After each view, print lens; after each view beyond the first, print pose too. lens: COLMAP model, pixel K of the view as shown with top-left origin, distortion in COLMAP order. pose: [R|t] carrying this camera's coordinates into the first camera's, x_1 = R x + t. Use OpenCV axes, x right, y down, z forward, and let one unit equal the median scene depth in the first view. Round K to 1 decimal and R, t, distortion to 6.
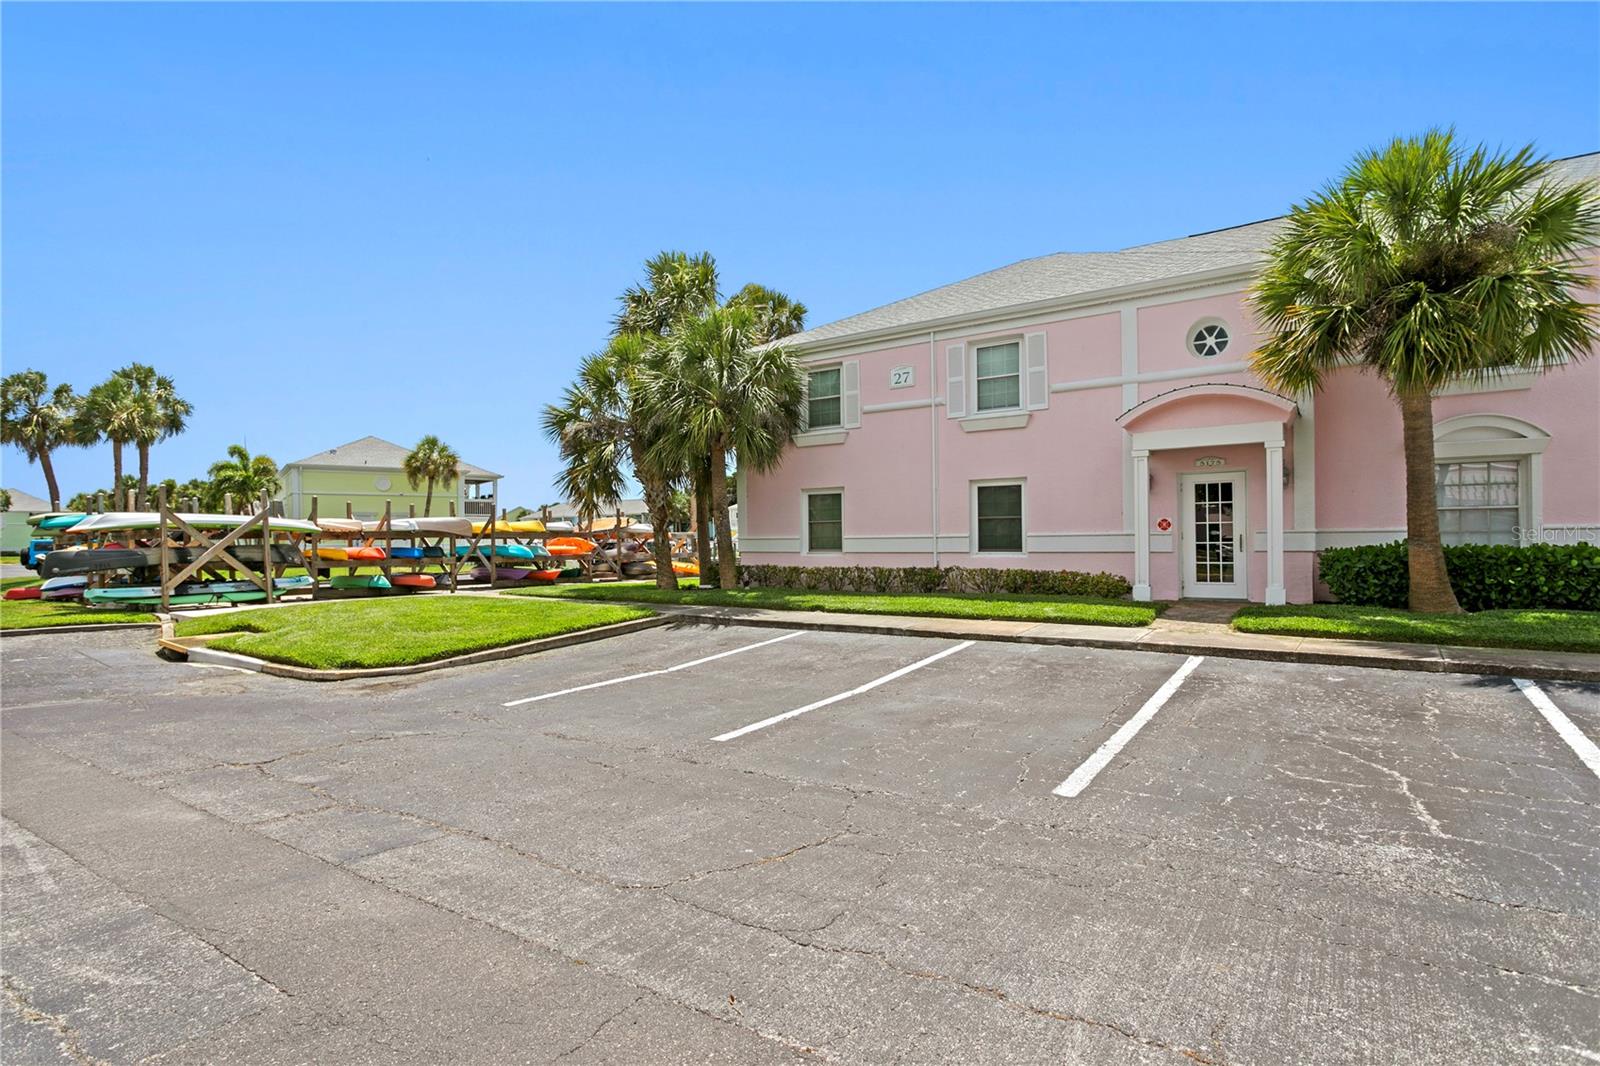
lens RADIAL K [[813.0, 0, 800.0], [0, 813.0, 533.0], [0, 0, 1]] dist [-0.004608, 0.001833]
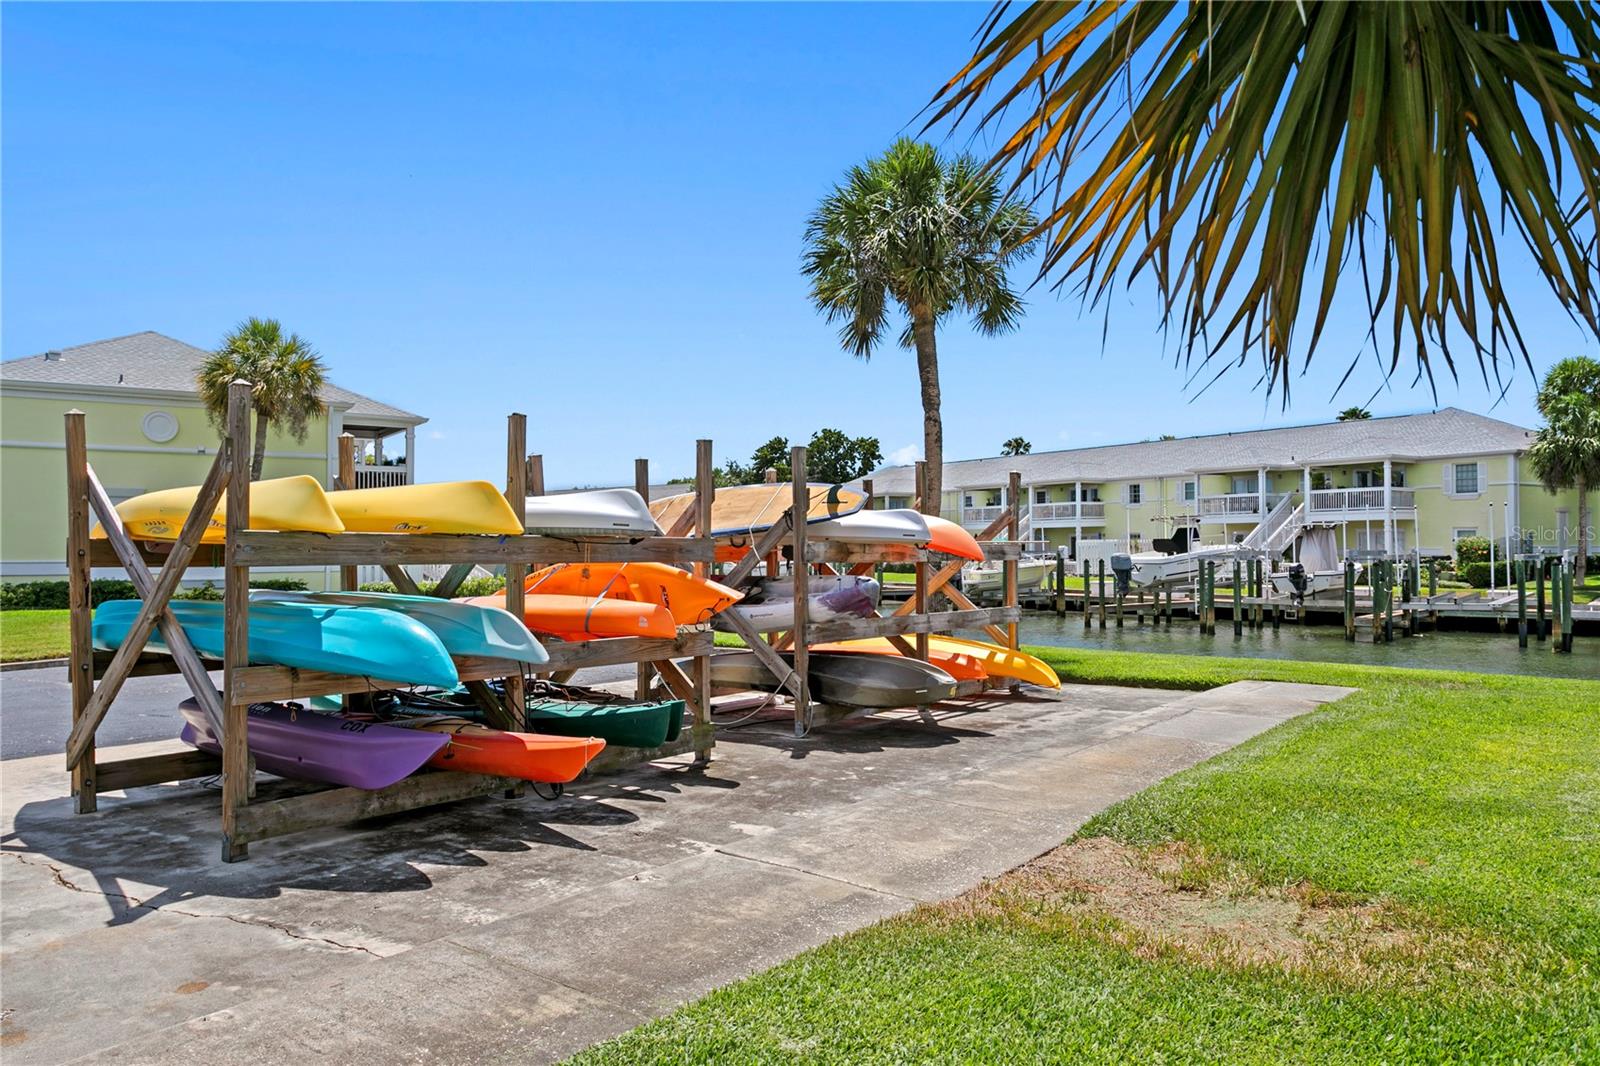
lens RADIAL K [[1131.4, 0, 800.0], [0, 1131.4, 533.0], [0, 0, 1]] dist [0.003760, 0.000998]
pose [[0.998476, 0.006043, -0.054848, -0.380441], [-0.006367, 0.999963, -0.005740, -0.001134], [0.054812, 0.006080, 0.998478, 1.204627]]
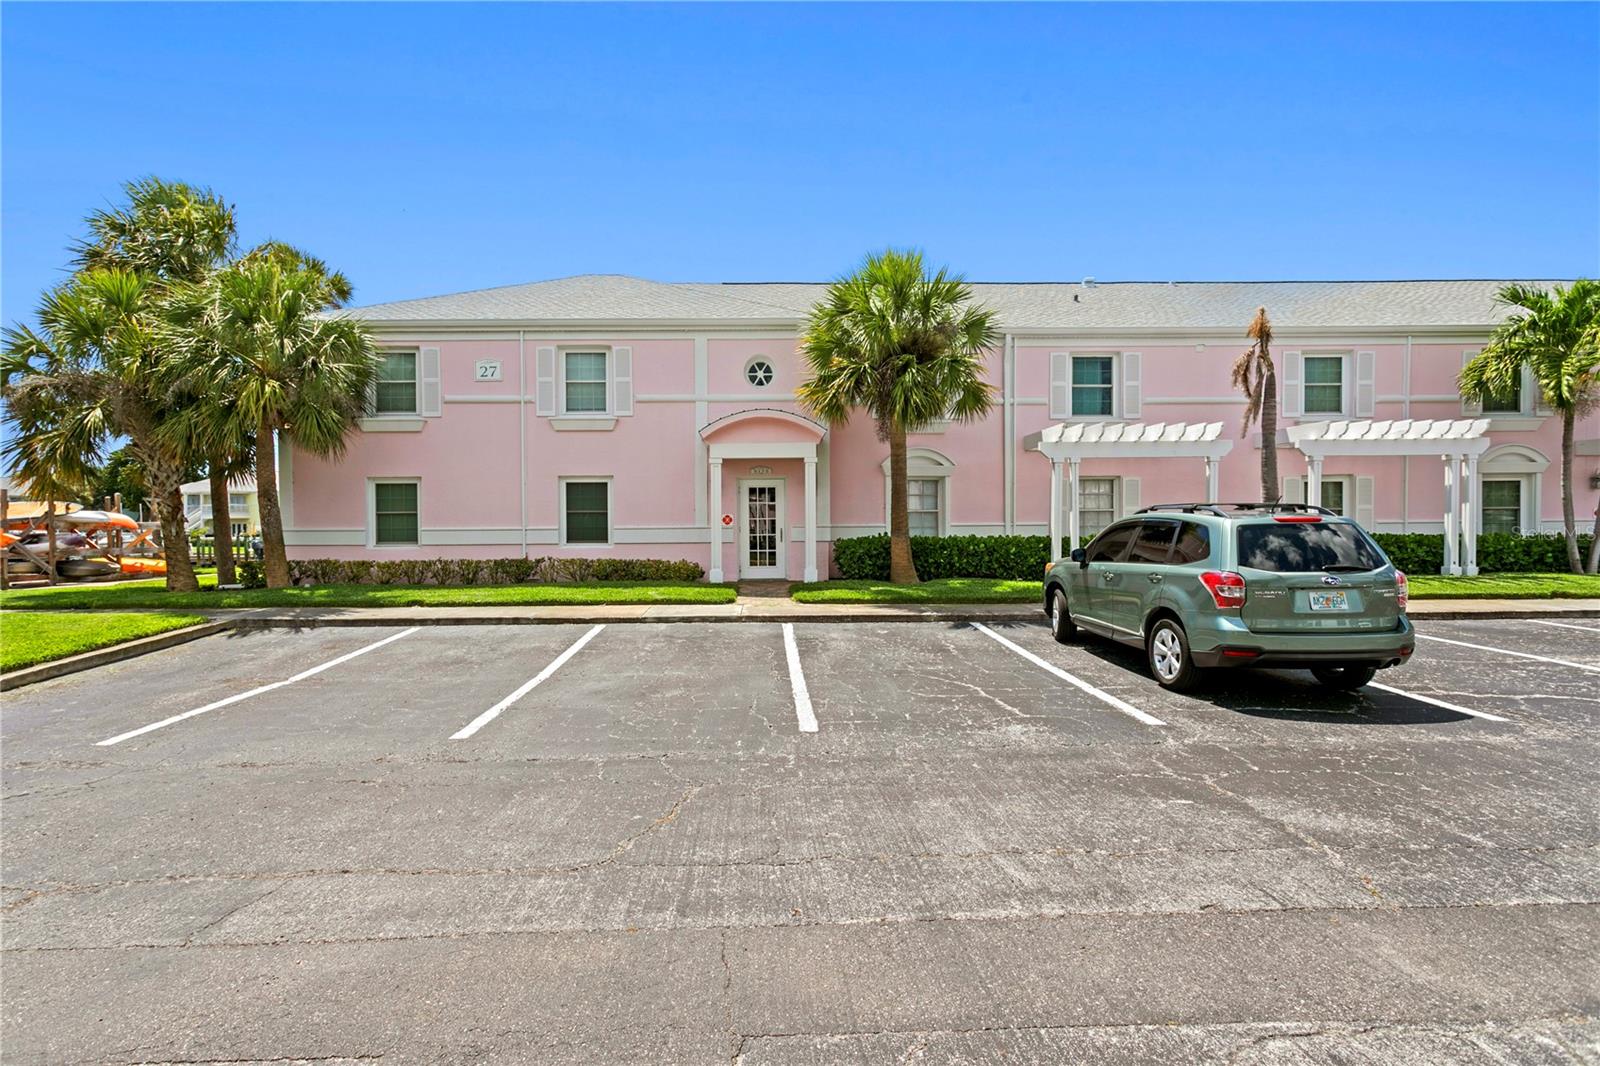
lens RADIAL K [[755.5, 0, 800.0], [0, 755.5, 533.0], [0, 0, 1]] dist [-0.002080, 0.000886]
pose [[0.808010, 0.001185, 0.589168, -0.134503], [-0.006838, 0.999949, 0.007366, 0.000208], [-0.589129, -0.009981, 0.807977, 0.015655]]
